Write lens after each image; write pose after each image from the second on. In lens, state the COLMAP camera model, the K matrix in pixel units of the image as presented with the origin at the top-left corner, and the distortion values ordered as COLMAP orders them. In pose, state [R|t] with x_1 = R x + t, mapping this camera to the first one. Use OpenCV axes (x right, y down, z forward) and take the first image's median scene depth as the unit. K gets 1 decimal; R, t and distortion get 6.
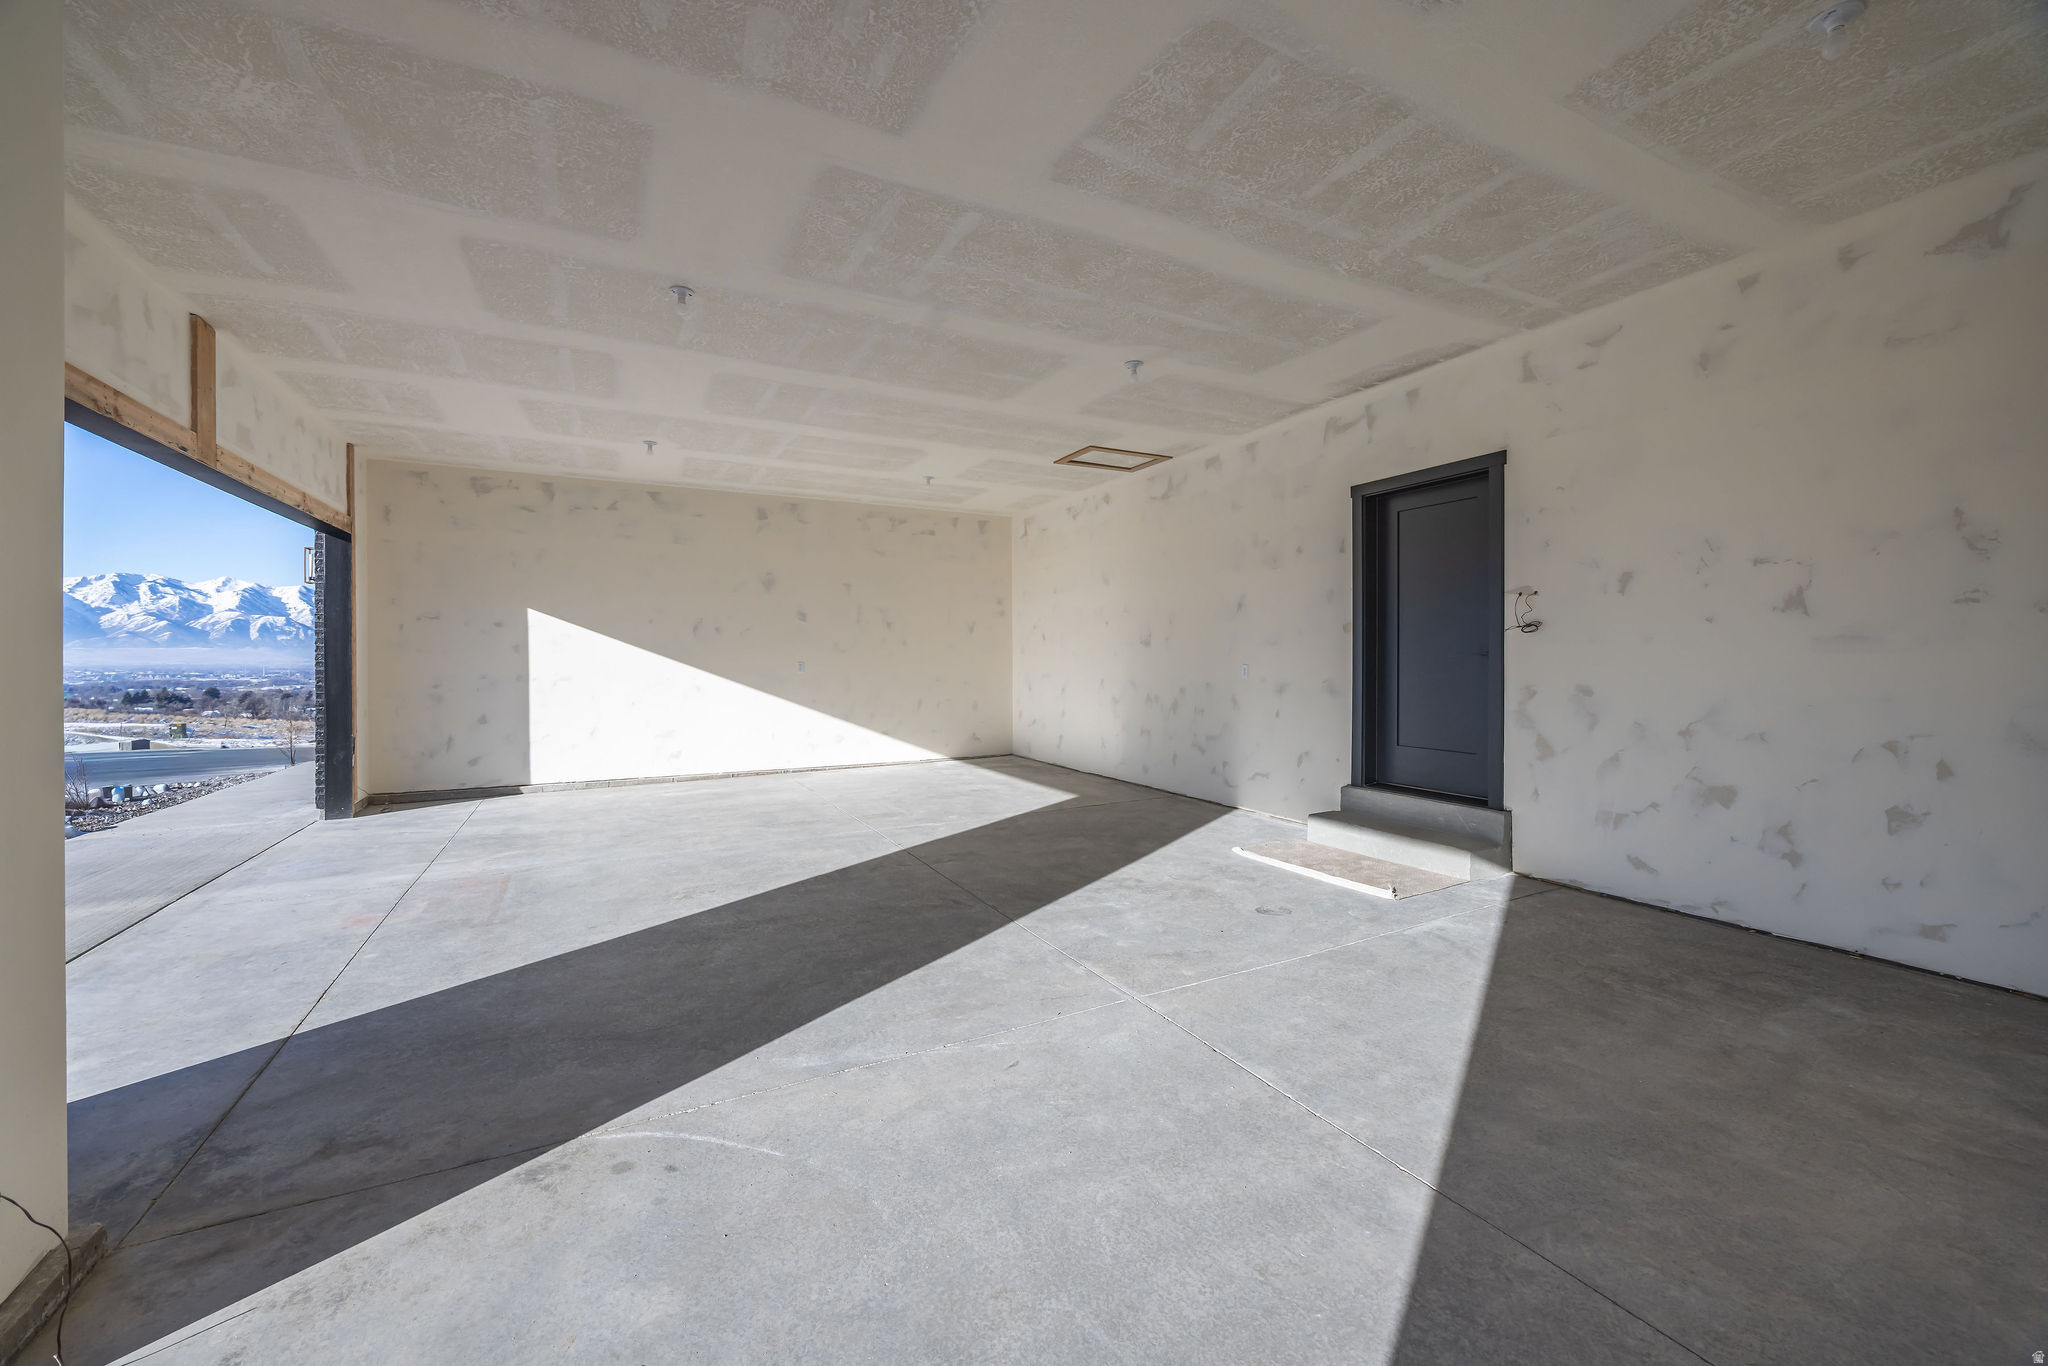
lens RADIAL K [[790.4, 0, 1018.9], [0, 790.4, 671.1], [0, 0, 1]] dist [0.004368, 0.000142]
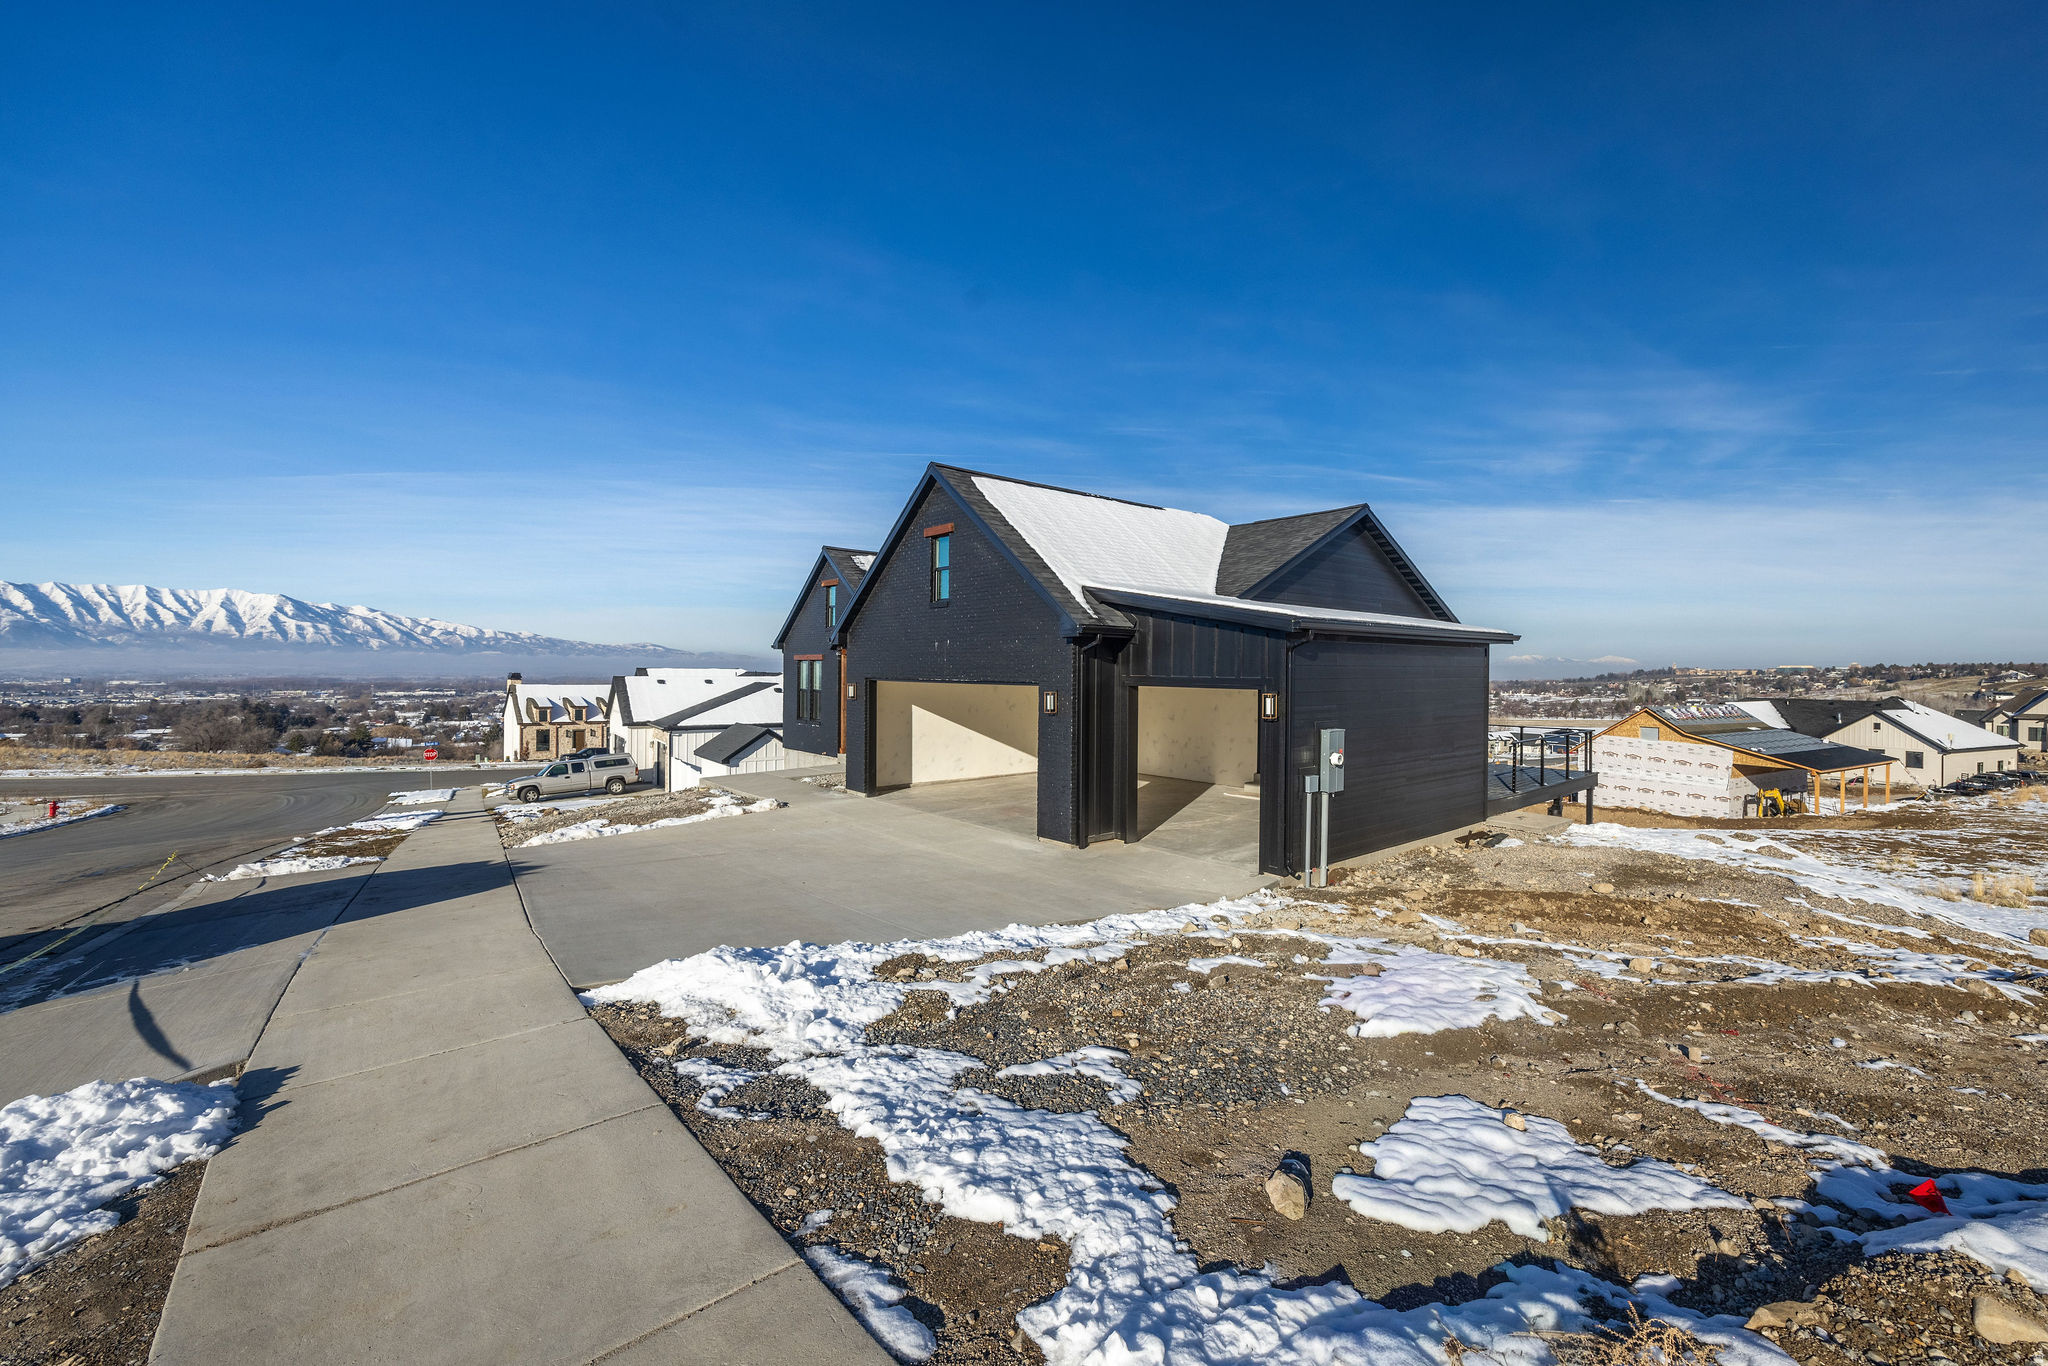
lens RADIAL K [[790.4, 0, 1029.2], [0, 790.4, 679.4], [0, 0, 1]] dist [0.004368, 0.000142]
pose [[0.976965, 0.002000, 0.213391, -0.764147], [0.000428, 0.999936, -0.011330, -0.122624], [-0.213400, 0.011161, 0.976901, -1.224908]]
